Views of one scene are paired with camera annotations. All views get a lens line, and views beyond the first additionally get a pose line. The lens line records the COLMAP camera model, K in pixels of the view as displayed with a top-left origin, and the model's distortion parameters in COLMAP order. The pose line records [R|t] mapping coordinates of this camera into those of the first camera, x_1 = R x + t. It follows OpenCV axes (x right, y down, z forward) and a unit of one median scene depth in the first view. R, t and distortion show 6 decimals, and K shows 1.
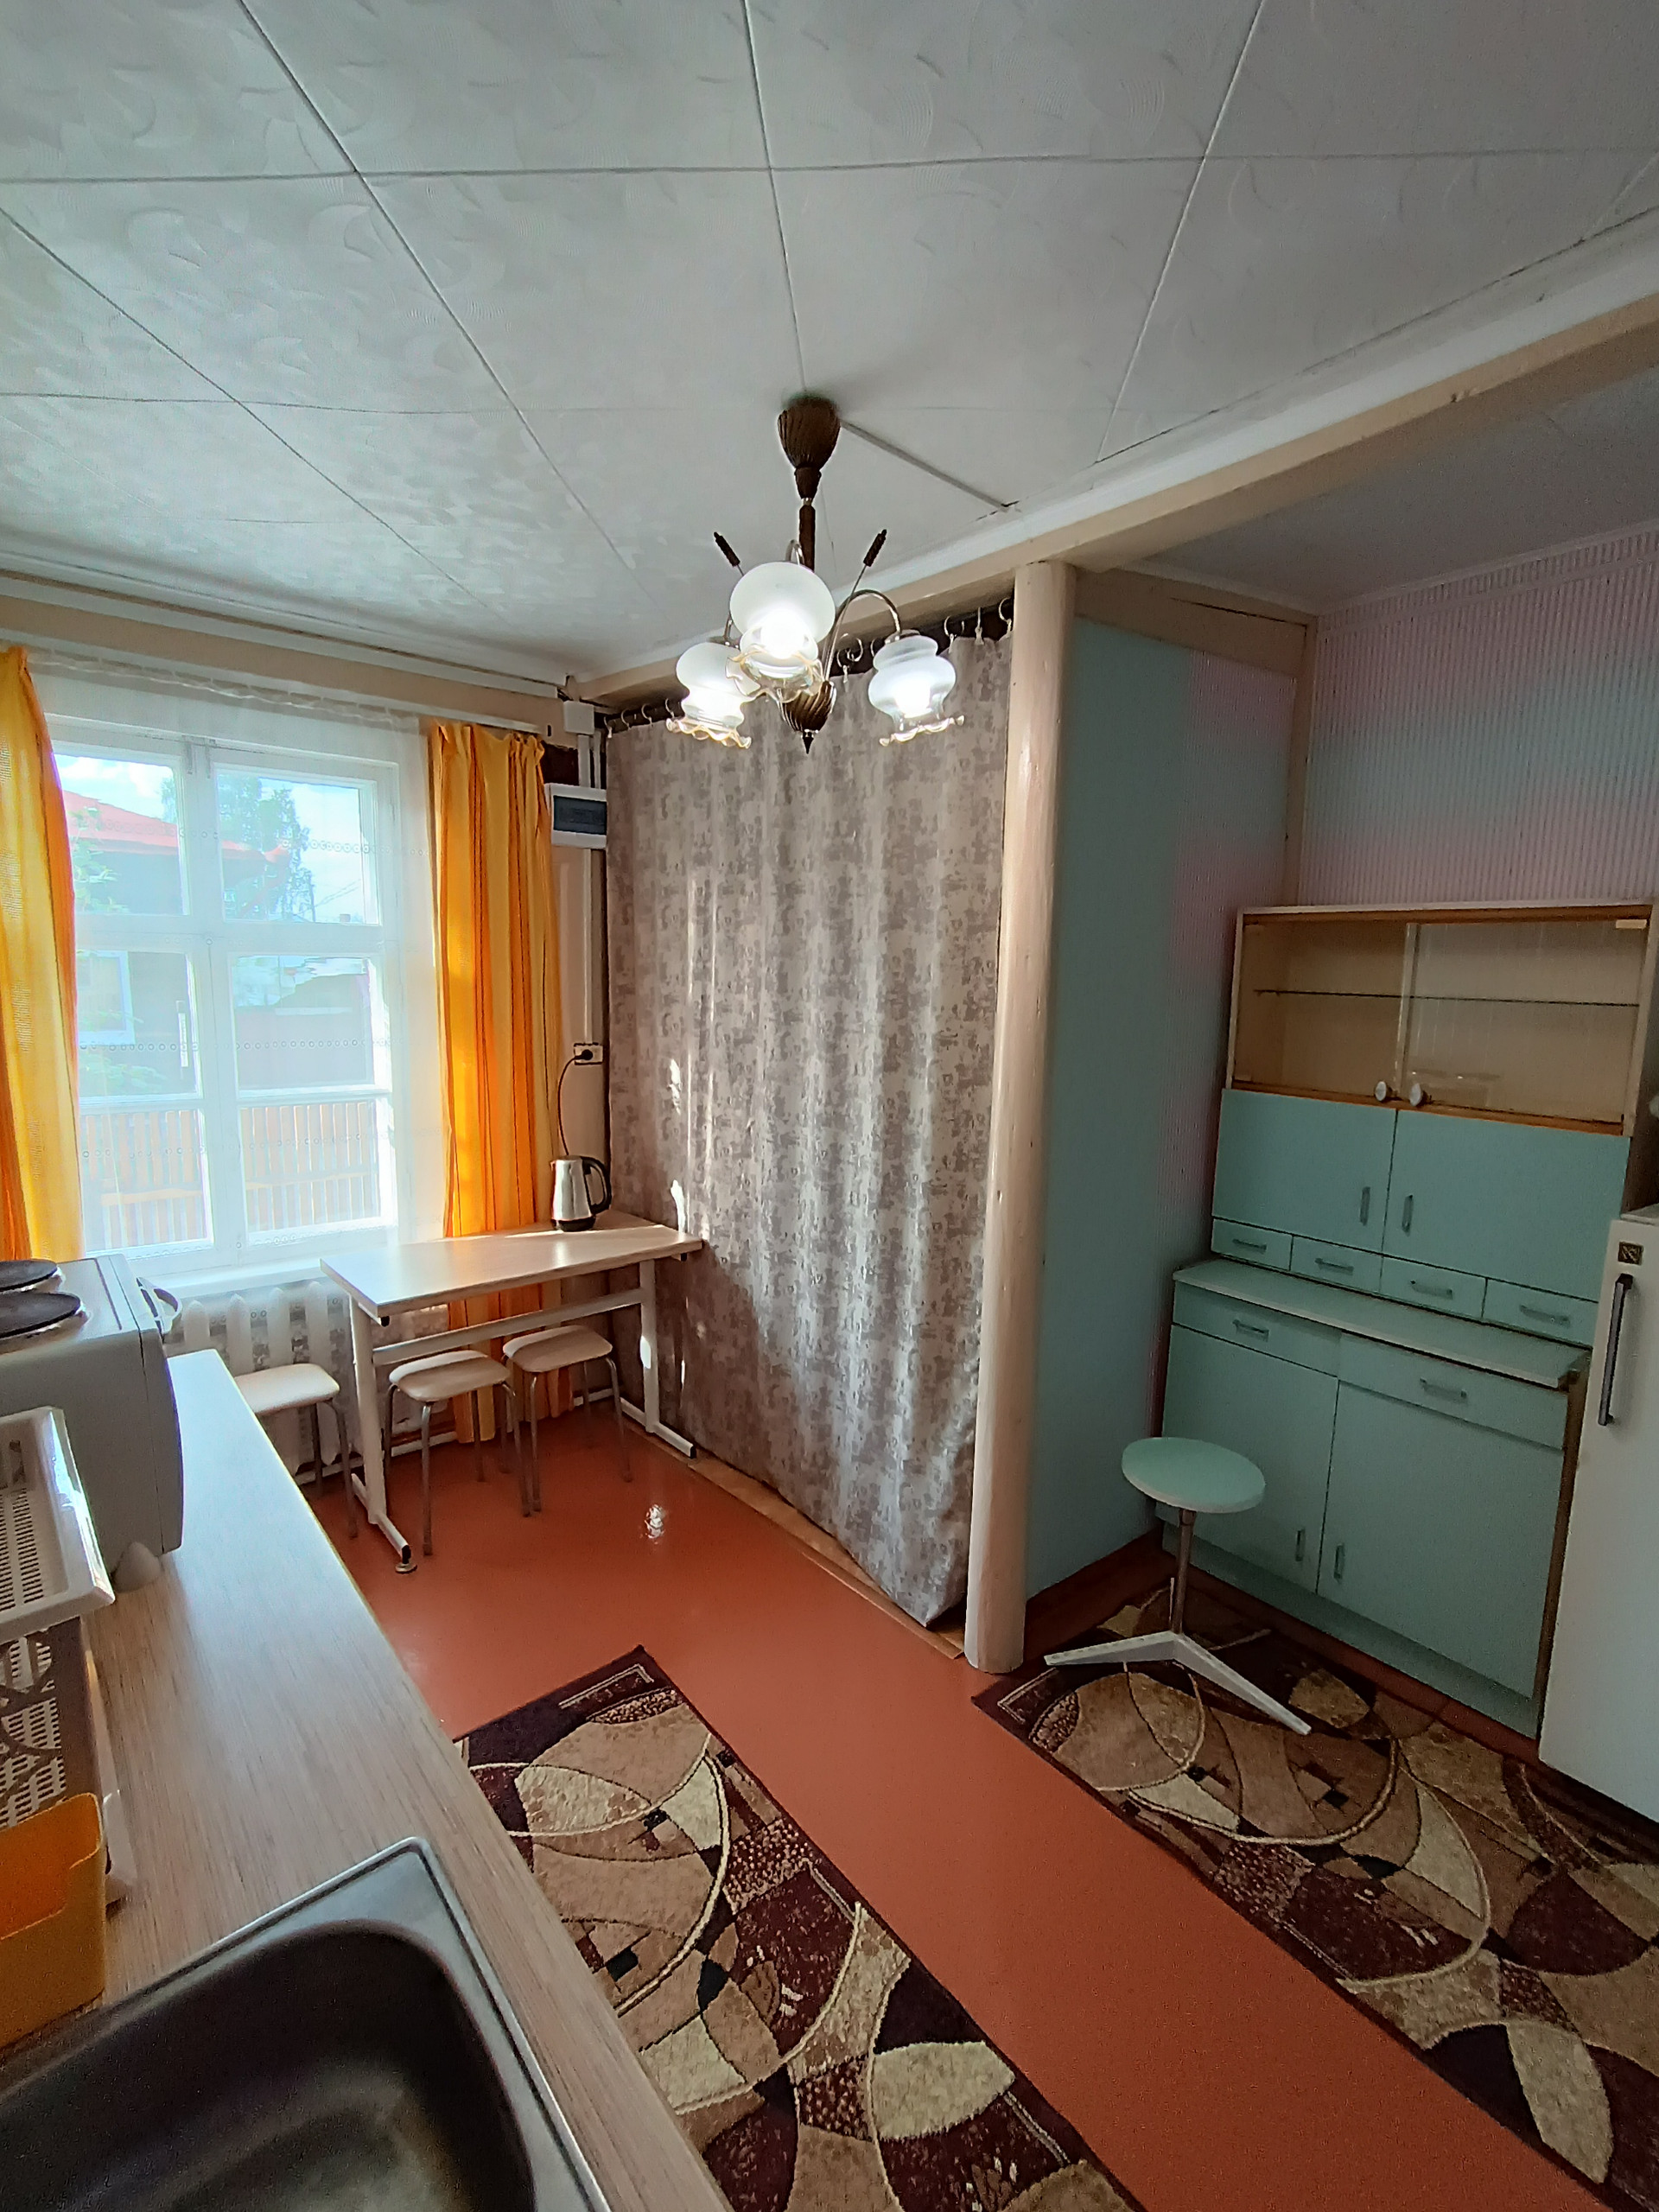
lens RADIAL K [[1025.8, 0, 842.0], [0, 1025.8, 1109.9], [0, 0, 1]] dist [0.000781, 0.008623]
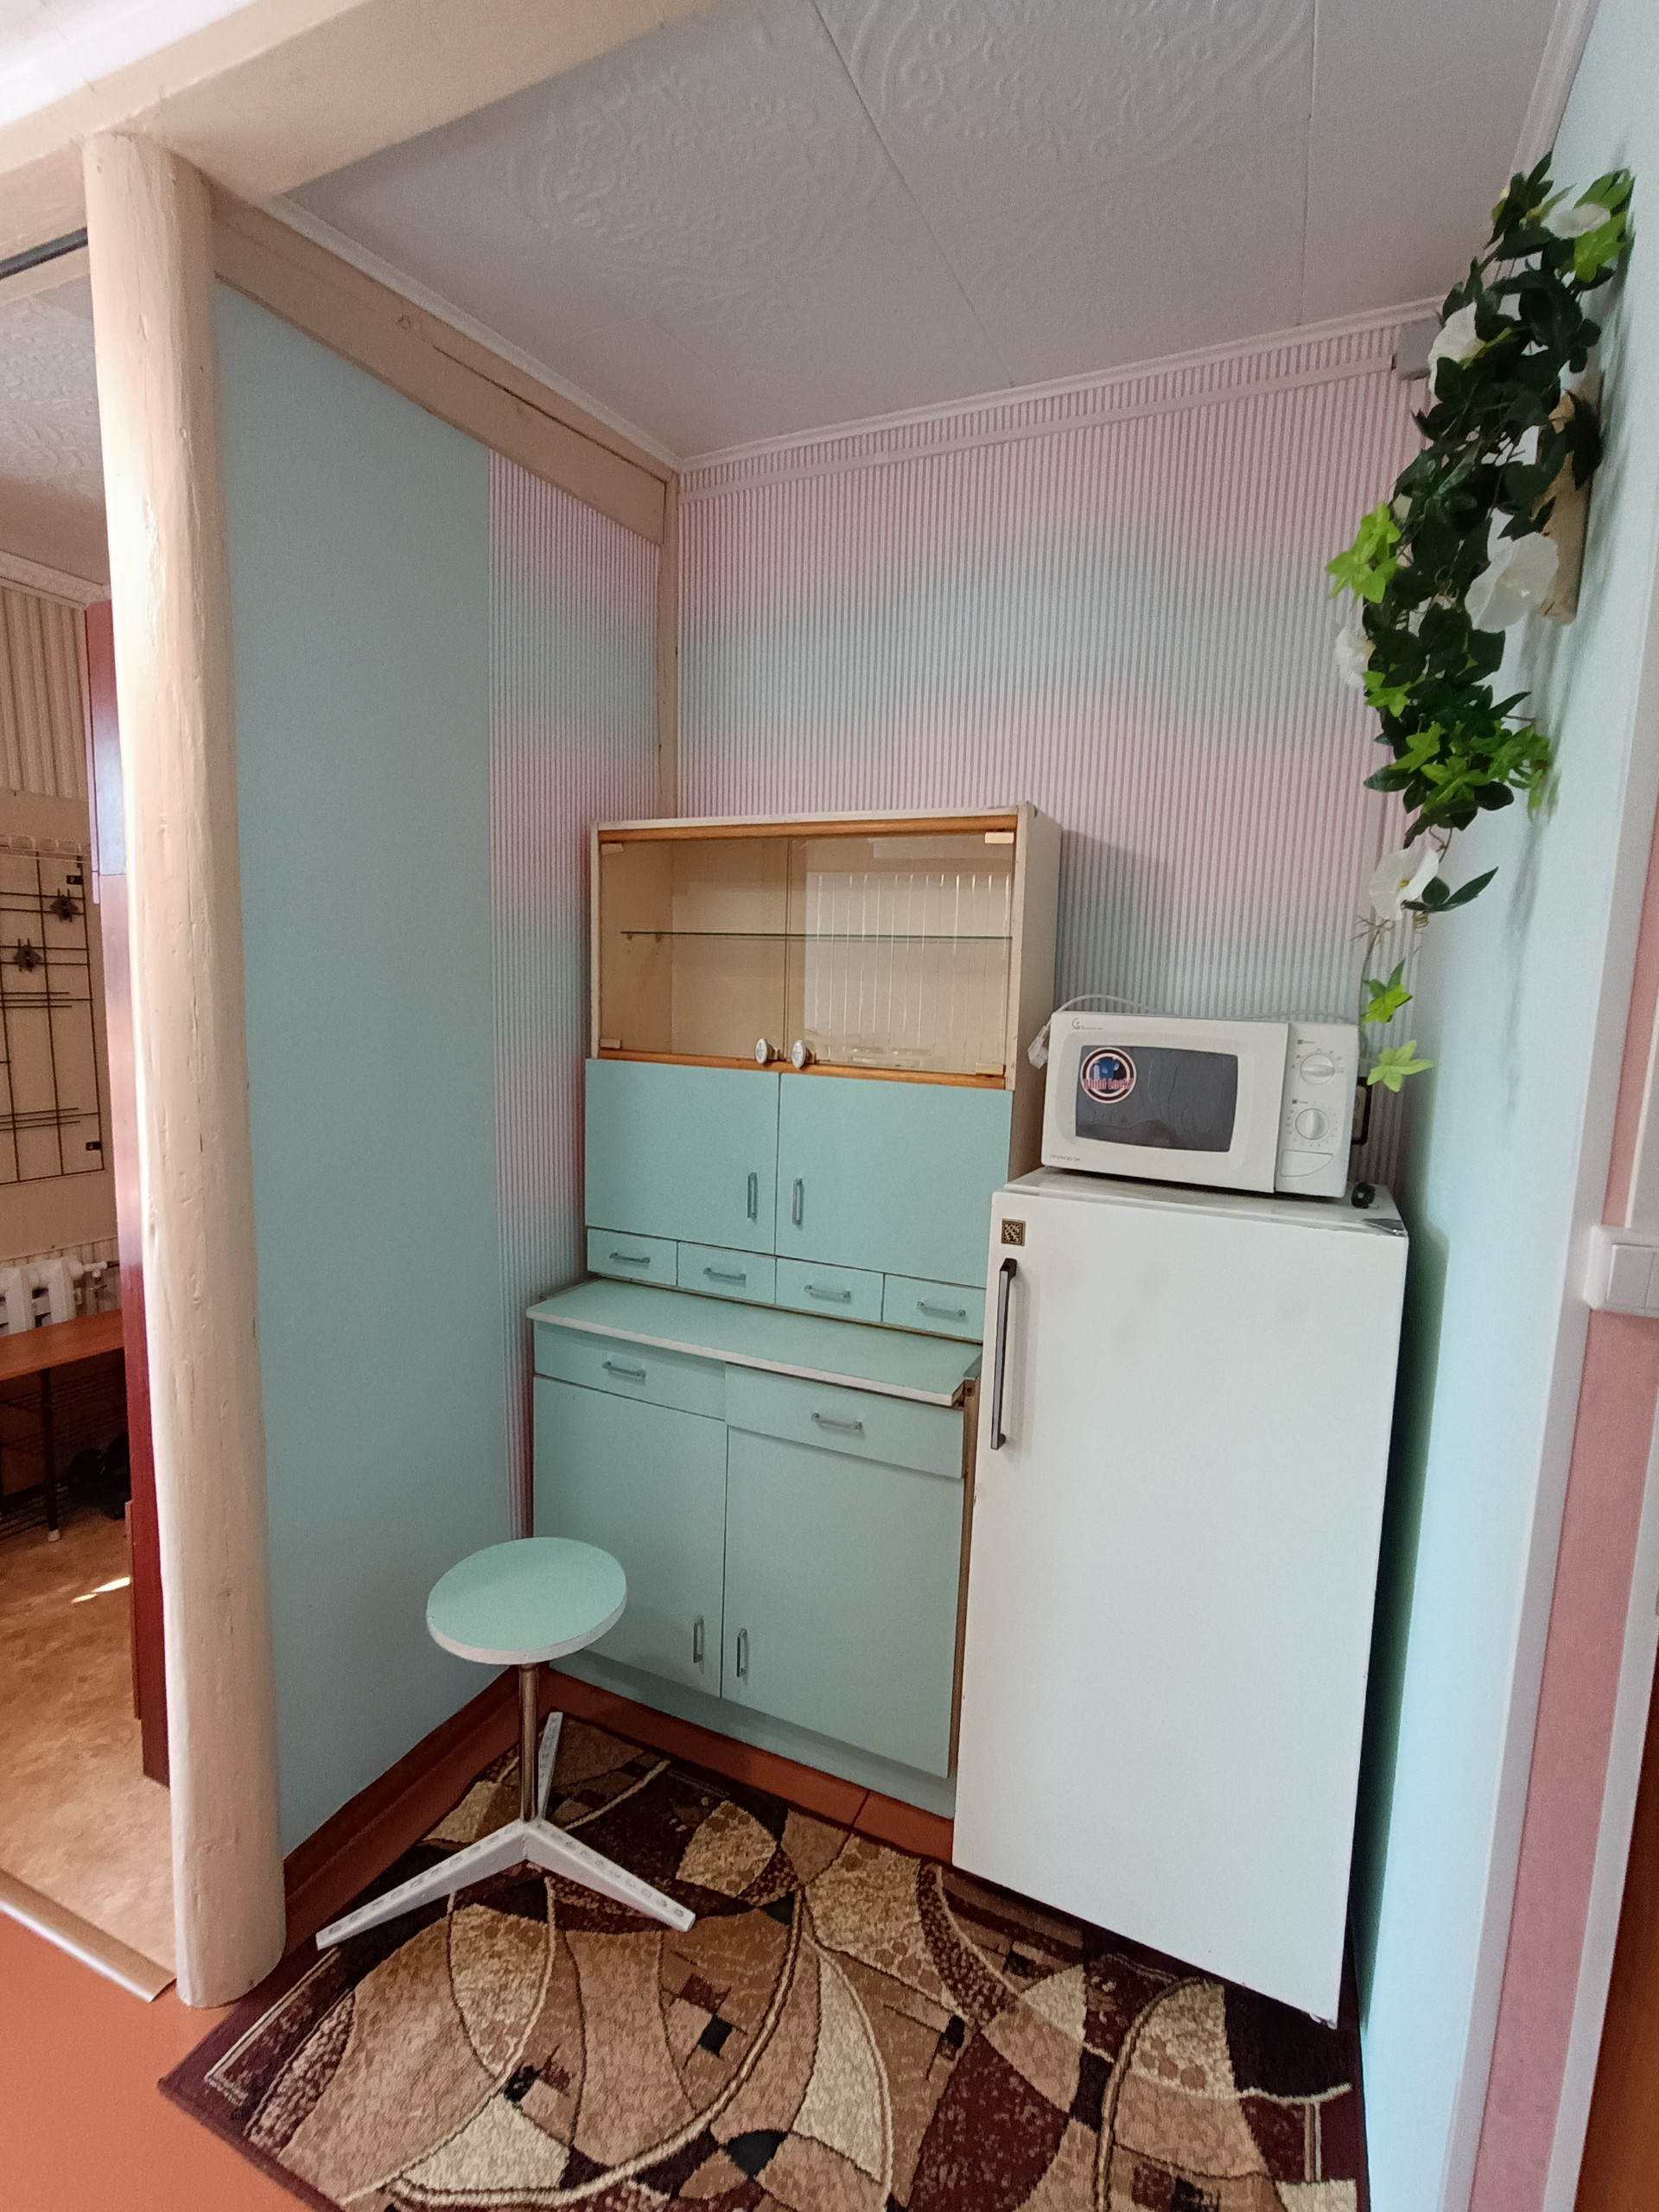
lens RADIAL K [[1025.8, 0, 842.0], [0, 1025.8, 1109.9], [0, 0, 1]] dist [0.000781, 0.008623]
pose [[0.896630, -0.049431, 0.440014, 0.244578], [0.050585, 0.998678, 0.009111, 0.024243], [-0.439882, 0.014089, 0.897945, 0.276947]]
